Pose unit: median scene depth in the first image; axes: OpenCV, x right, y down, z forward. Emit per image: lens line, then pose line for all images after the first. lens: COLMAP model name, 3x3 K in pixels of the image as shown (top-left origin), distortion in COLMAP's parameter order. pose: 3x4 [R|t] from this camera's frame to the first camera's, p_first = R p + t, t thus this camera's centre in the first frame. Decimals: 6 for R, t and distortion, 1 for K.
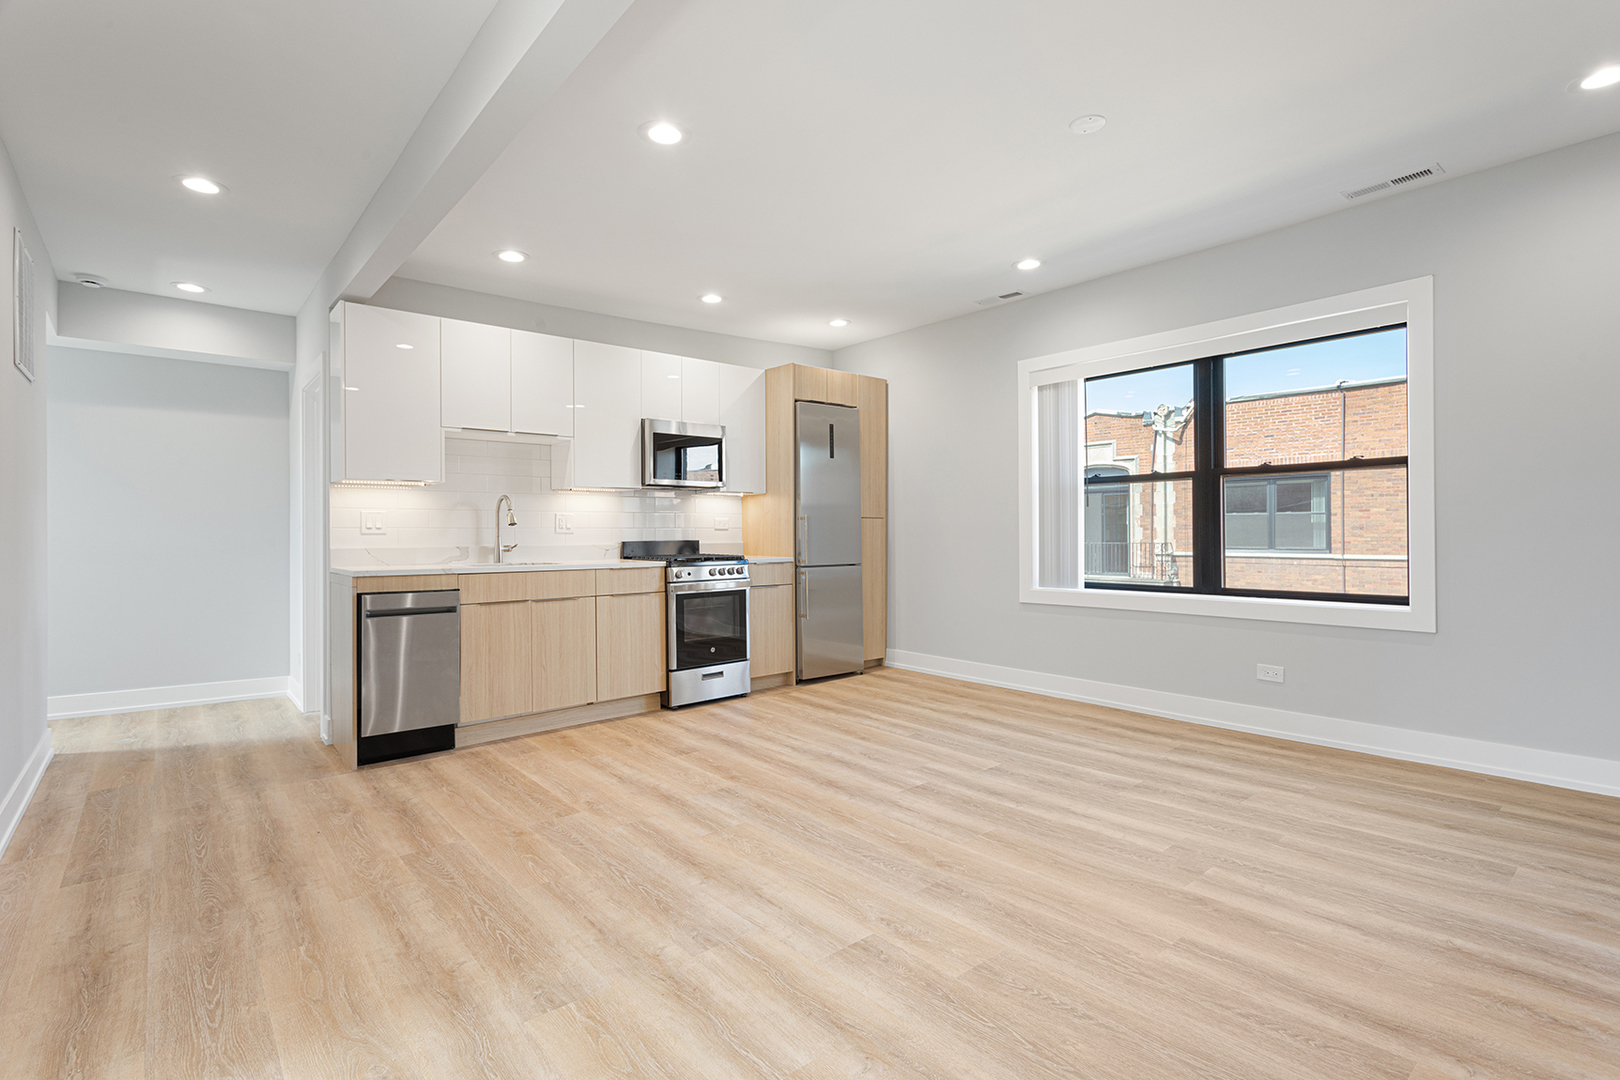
lens RADIAL K [[780.9, 0, 808.1], [0, 780.9, 543.6], [0, 0, 1]] dist [0.004462, 0.000308]
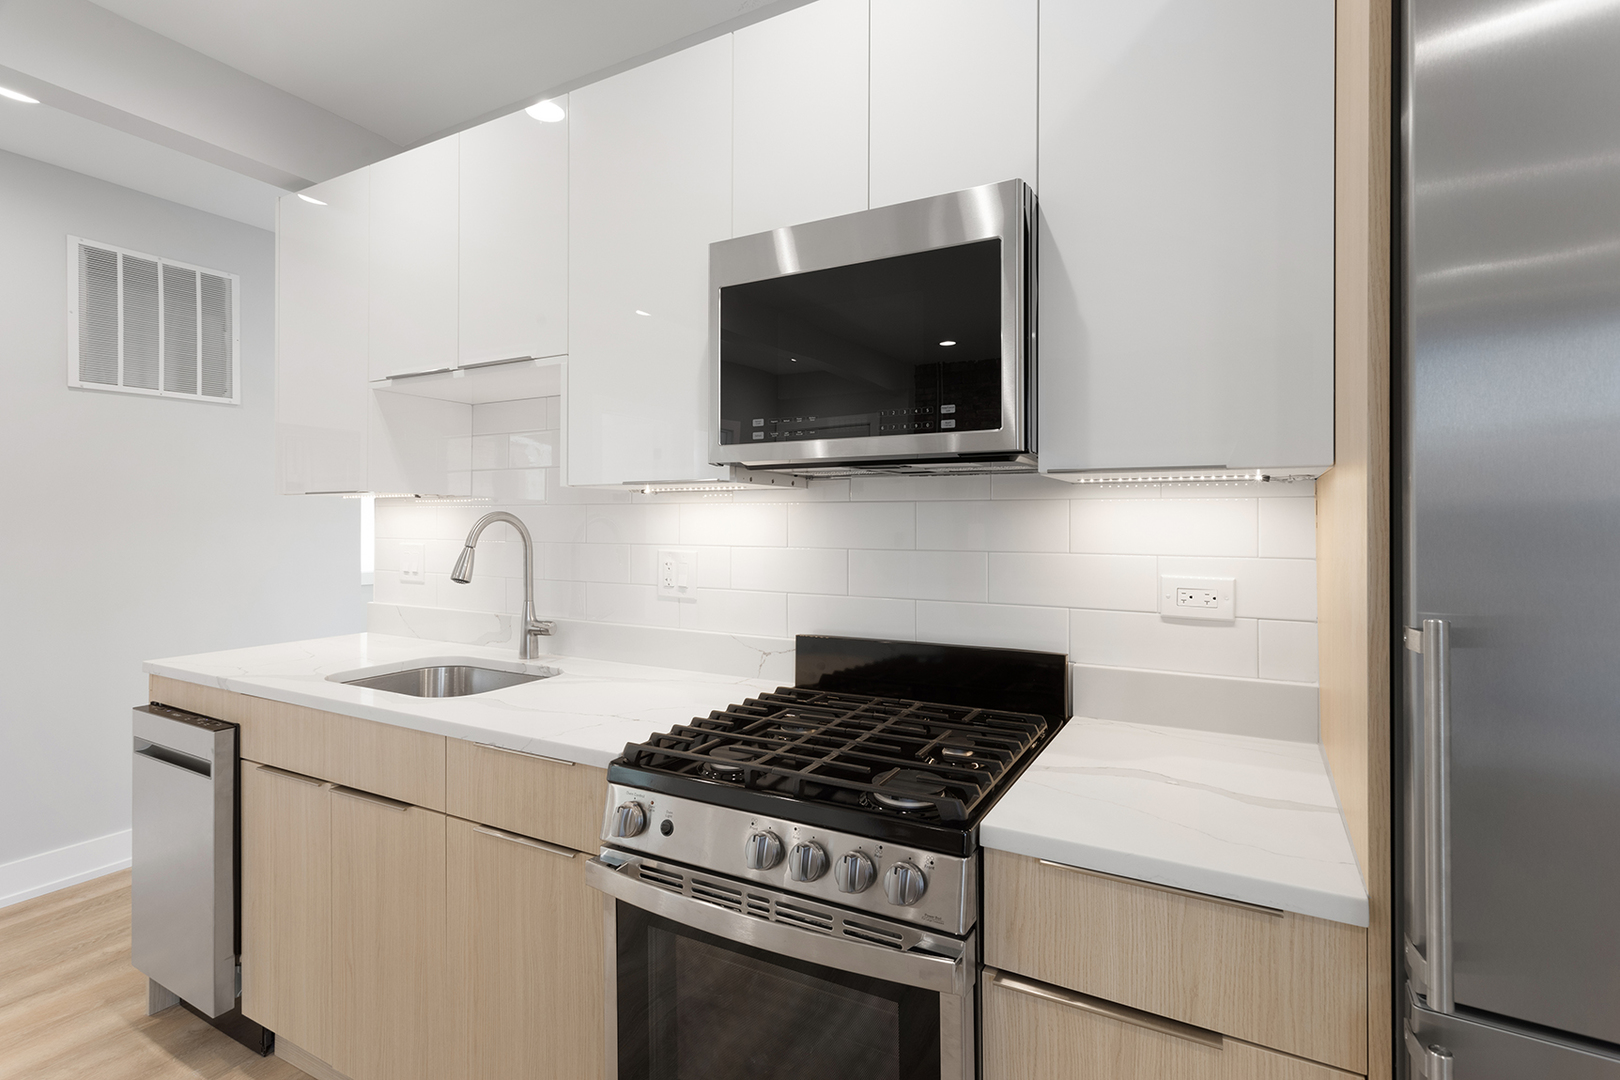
lens RADIAL K [[780.9, 0, 813.7], [0, 780.9, 529.3], [0, 0, 1]] dist [0.004462, 0.000308]
pose [[0.348704, 0.020613, -0.937006, 0.083536], [-0.009360, 0.999785, 0.018510, -0.055518], [0.937186, 0.002316, 0.348822, 0.902025]]
